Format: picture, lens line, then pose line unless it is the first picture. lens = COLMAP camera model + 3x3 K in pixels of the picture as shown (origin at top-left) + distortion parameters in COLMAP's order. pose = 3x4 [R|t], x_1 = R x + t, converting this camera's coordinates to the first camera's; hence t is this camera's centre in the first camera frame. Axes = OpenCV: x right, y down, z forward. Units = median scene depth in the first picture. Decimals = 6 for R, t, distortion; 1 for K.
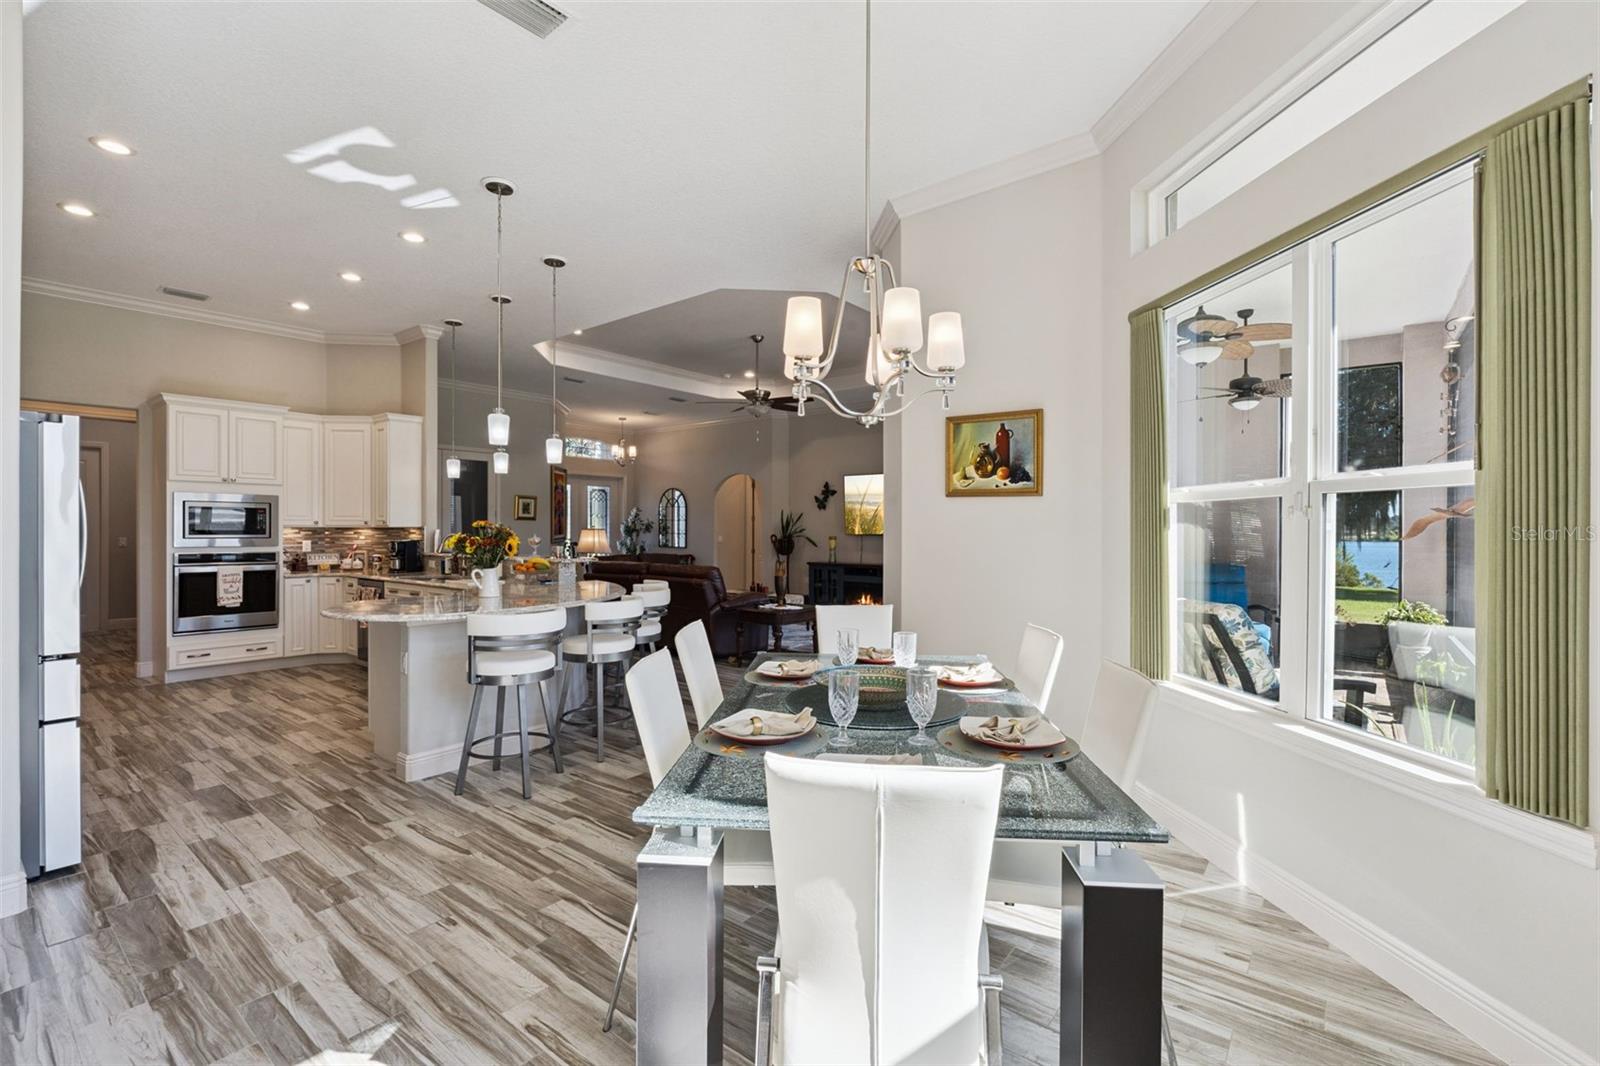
lens RADIAL K [[707.3, 0, 800.4], [0, 707.3, 527.8], [0, 0, 1]] dist [-0.005978, 0.000432]
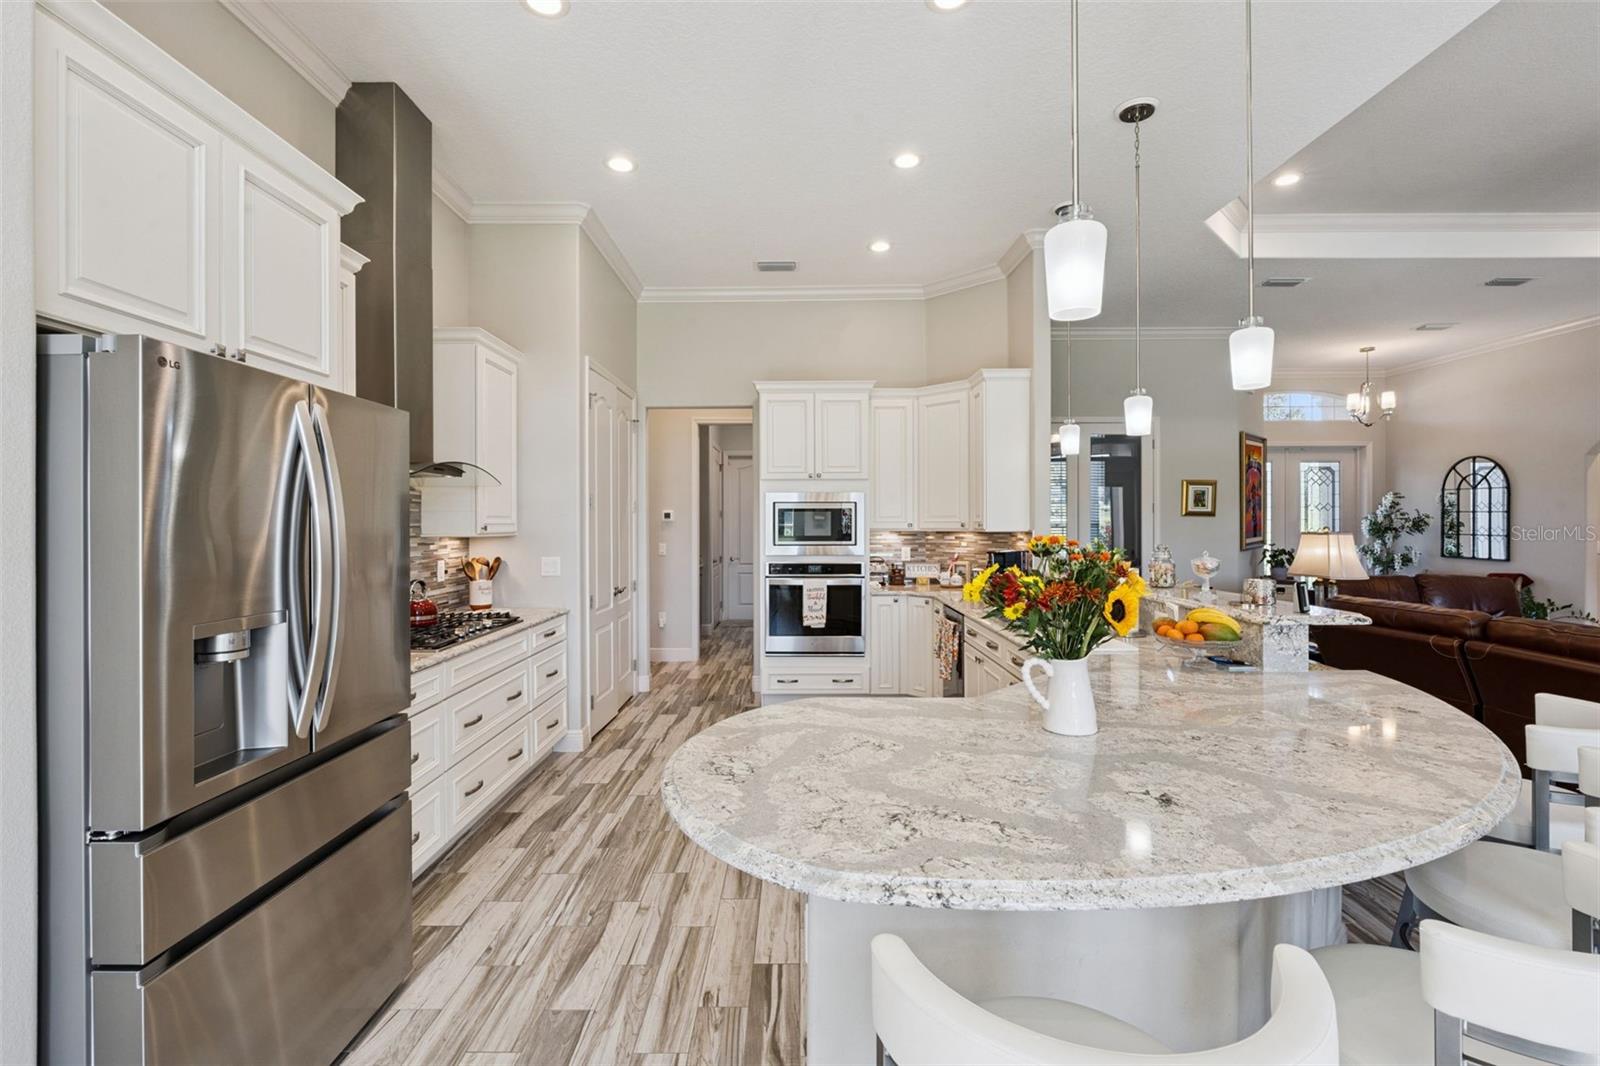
lens RADIAL K [[707.3, 0, 798.7], [0, 707.3, 525.1], [0, 0, 1]] dist [-0.005978, 0.000432]
pose [[0.623787, -0.001255, -0.781593, -0.142163], [0.006709, 0.999970, 0.003749, -0.010947], [0.781566, -0.007582, 0.623777, 0.397907]]
